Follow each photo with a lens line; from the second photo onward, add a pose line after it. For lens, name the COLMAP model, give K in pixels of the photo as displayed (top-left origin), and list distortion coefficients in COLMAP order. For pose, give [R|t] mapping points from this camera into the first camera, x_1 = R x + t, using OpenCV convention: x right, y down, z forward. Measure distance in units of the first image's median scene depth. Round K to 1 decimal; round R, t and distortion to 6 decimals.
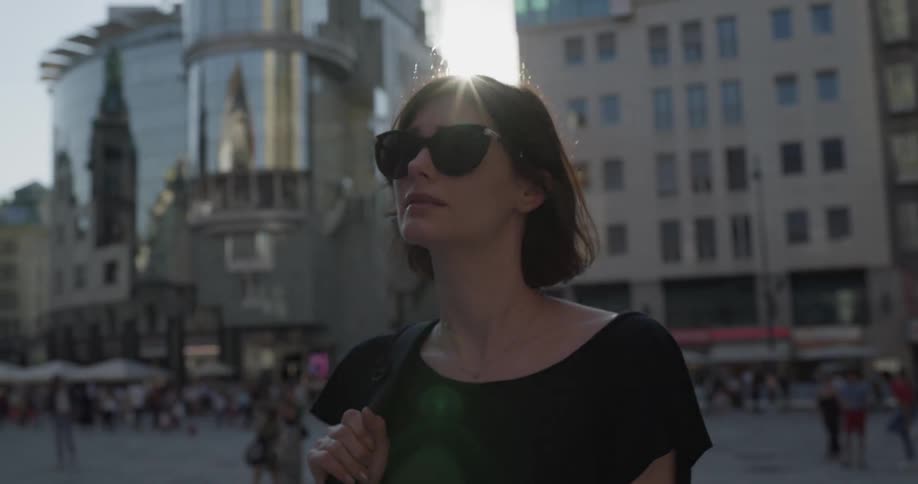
lens RADIAL K [[1089.0, 0, 463.2], [0, 1089.0, 198.4], [0, 0, 1]] dist [0.002723, 0.023769]
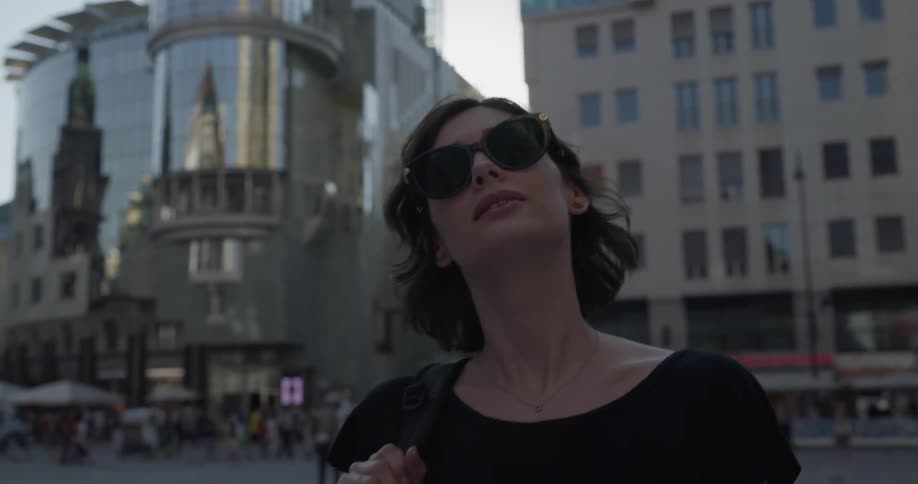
lens RADIAL K [[1088.7, 0, 471.6], [0, 1088.7, 238.8], [0, 0, 1]] dist [-0.018881, -0.004716]
pose [[0.999863, 0.016423, 0.001837, 0.008986], [-0.016429, 0.999860, 0.003166, 0.024144], [-0.001784, -0.003195, 0.999993, 0.115374]]
